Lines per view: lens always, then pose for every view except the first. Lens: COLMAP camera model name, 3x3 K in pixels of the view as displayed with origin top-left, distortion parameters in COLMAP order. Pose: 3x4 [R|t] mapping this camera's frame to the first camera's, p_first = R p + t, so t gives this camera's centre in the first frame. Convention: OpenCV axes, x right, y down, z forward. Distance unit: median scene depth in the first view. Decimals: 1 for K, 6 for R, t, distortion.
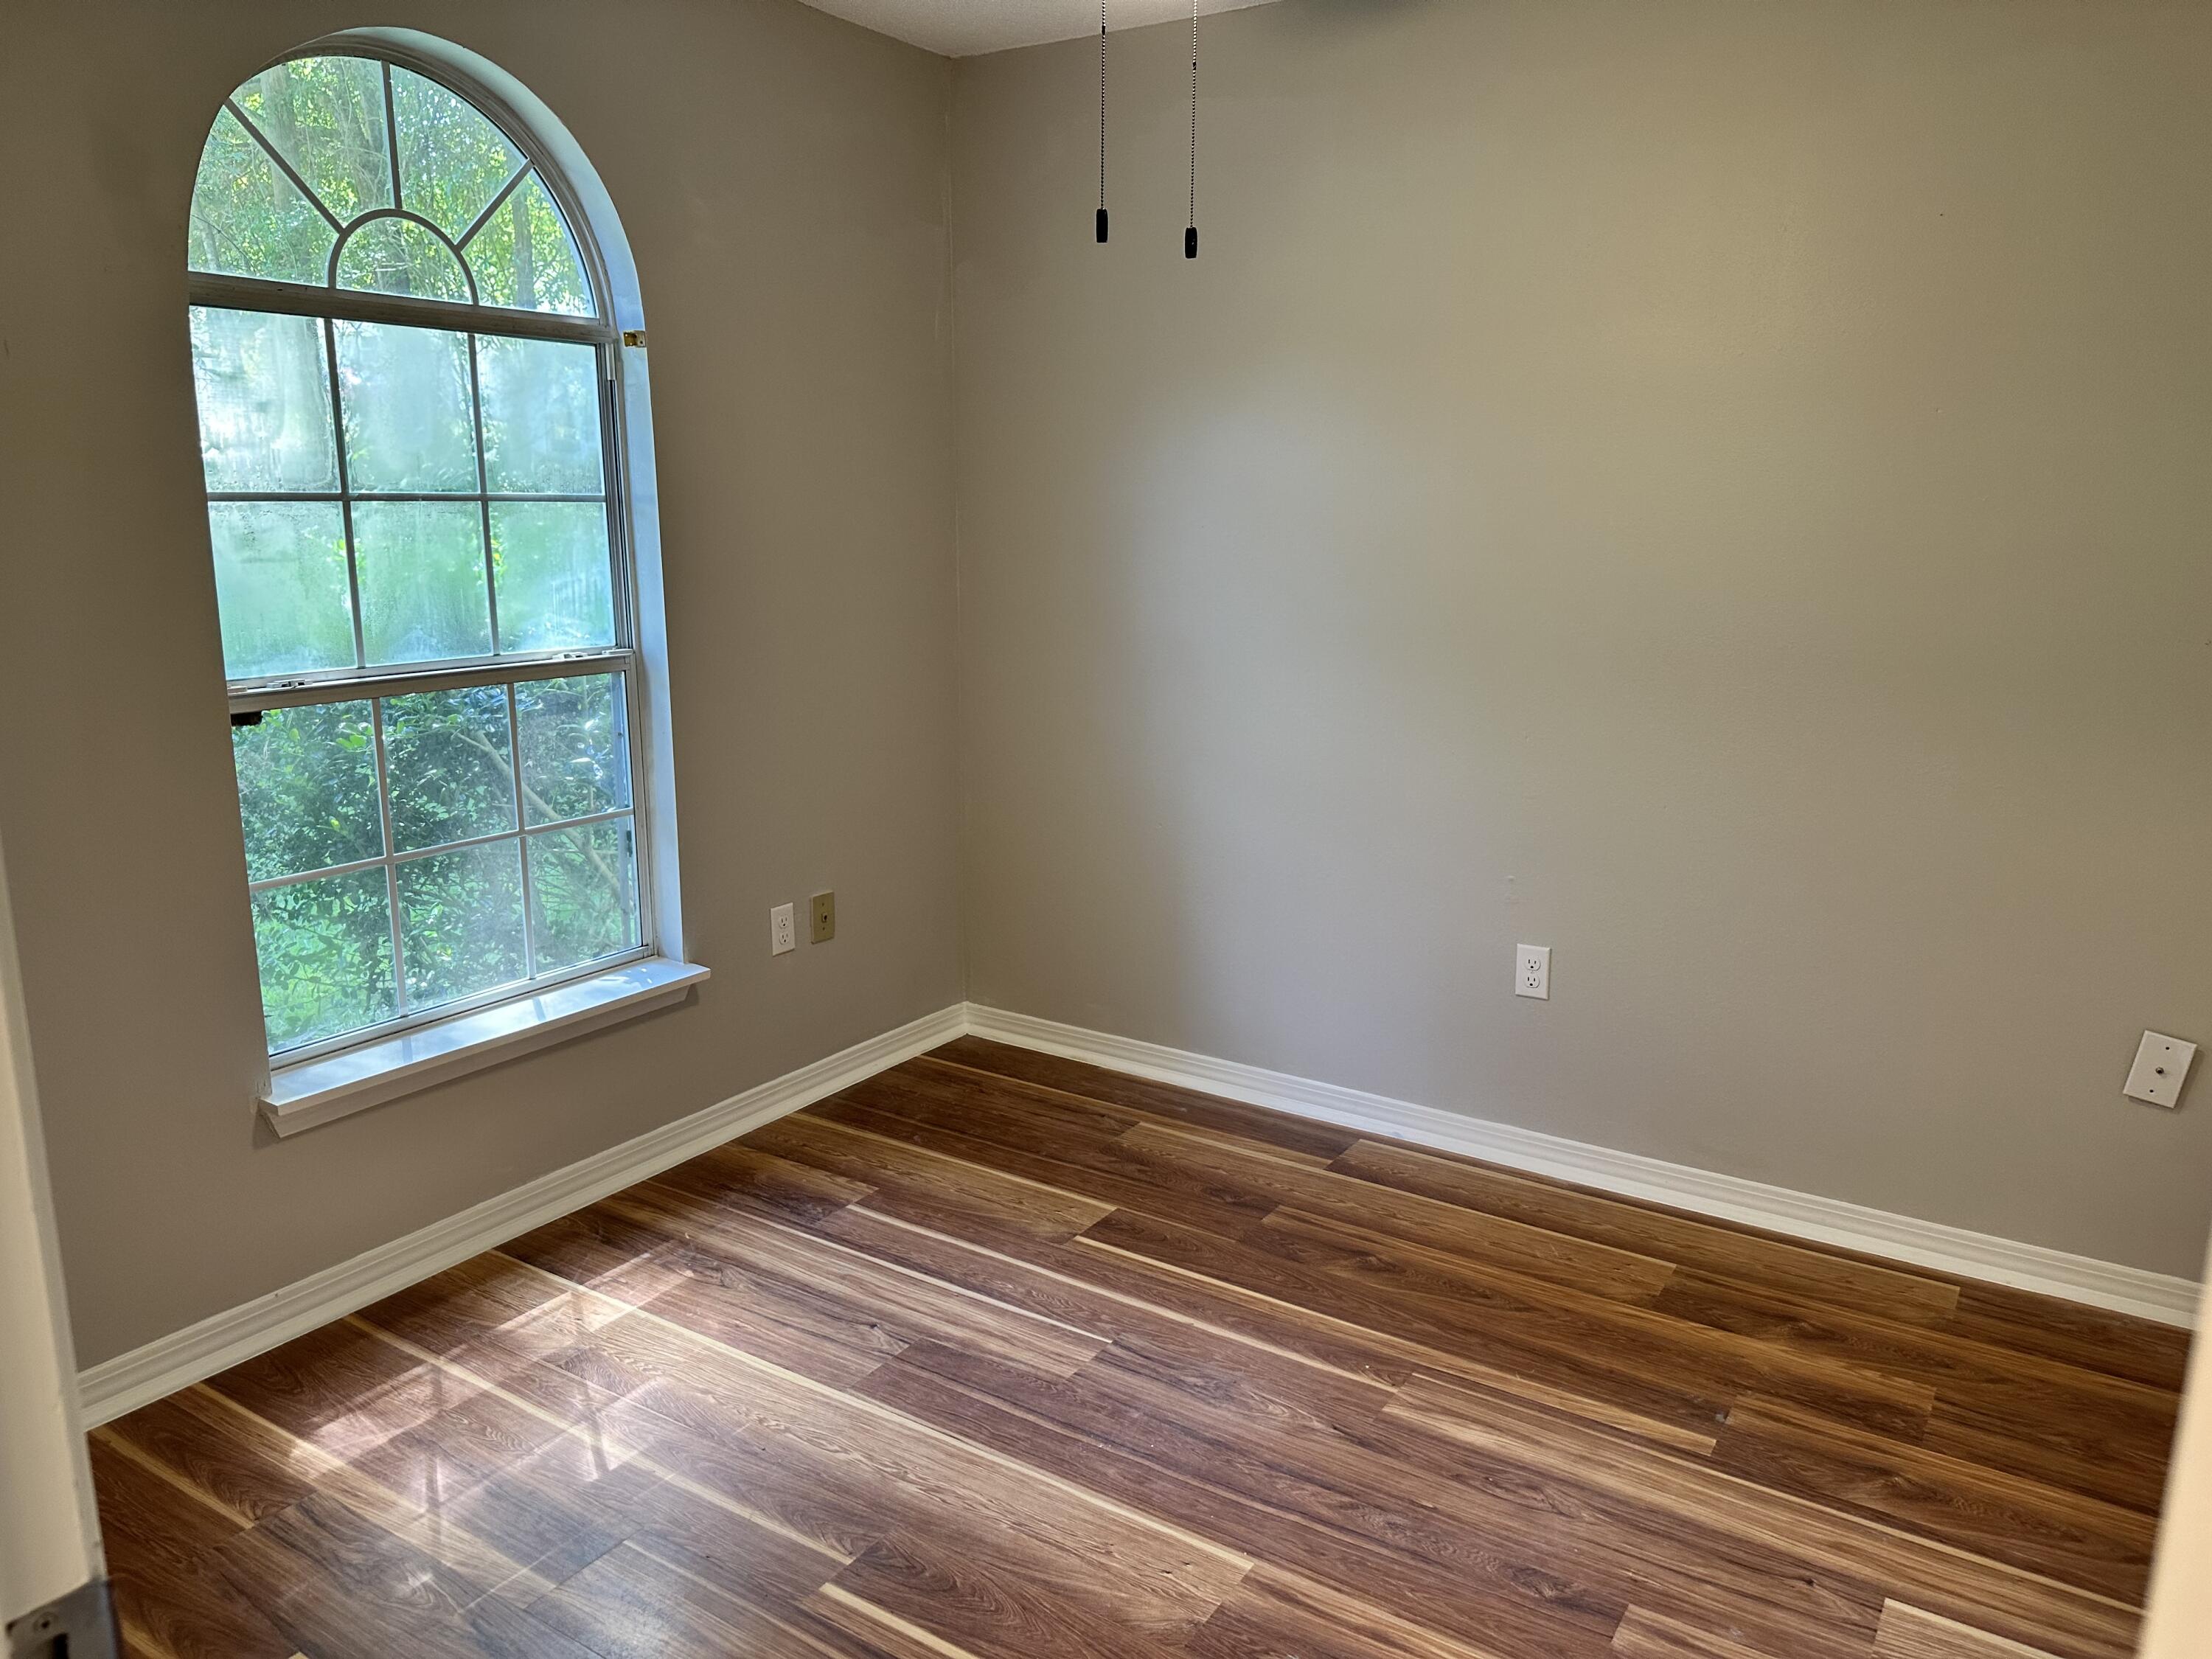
lens RADIAL K [[1558.0, 0, 1116.3], [0, 1558.0, 836.2], [0, 0, 1]] dist [0.052324, -0.068632]
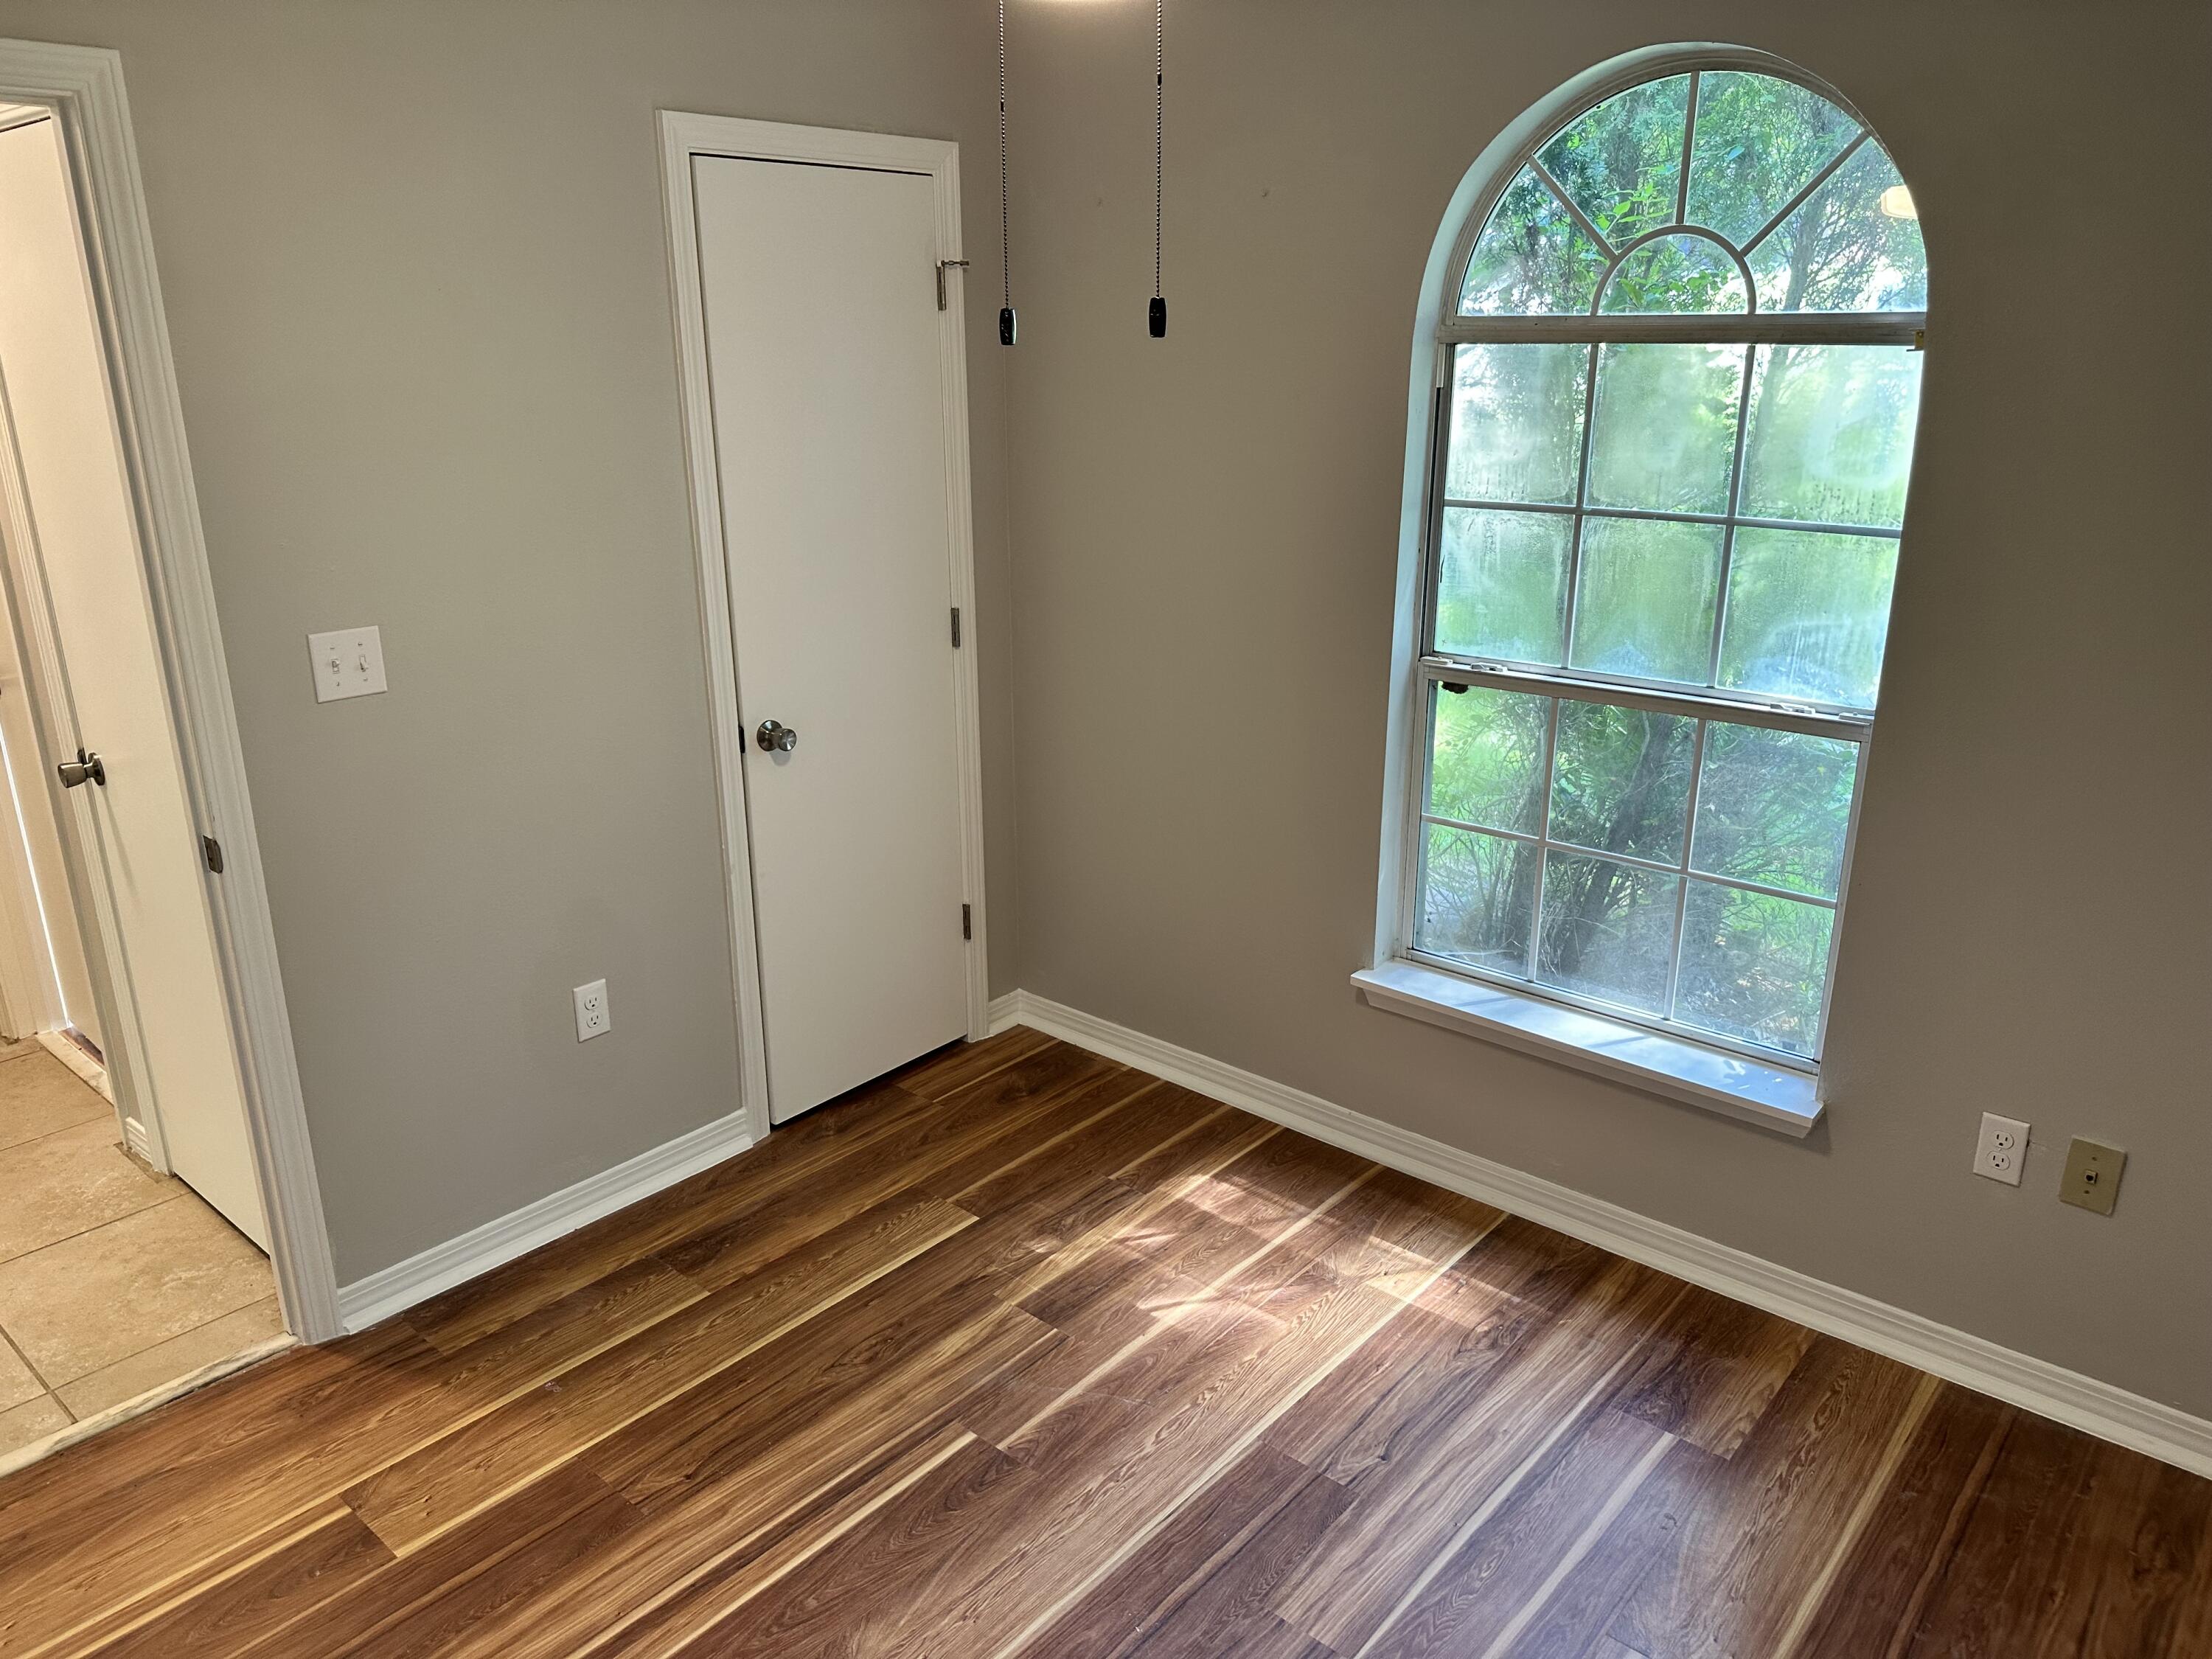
lens RADIAL K [[1558.0, 0, 1114.6], [0, 1558.0, 830.1], [0, 0, 1]] dist [0.052324, -0.068632]
pose [[-0.136726, 0.296288, -0.945262, 0.623341], [-0.211460, 0.923499, 0.320053, -0.287220], [0.967776, 0.243645, -0.063613, 0.807027]]
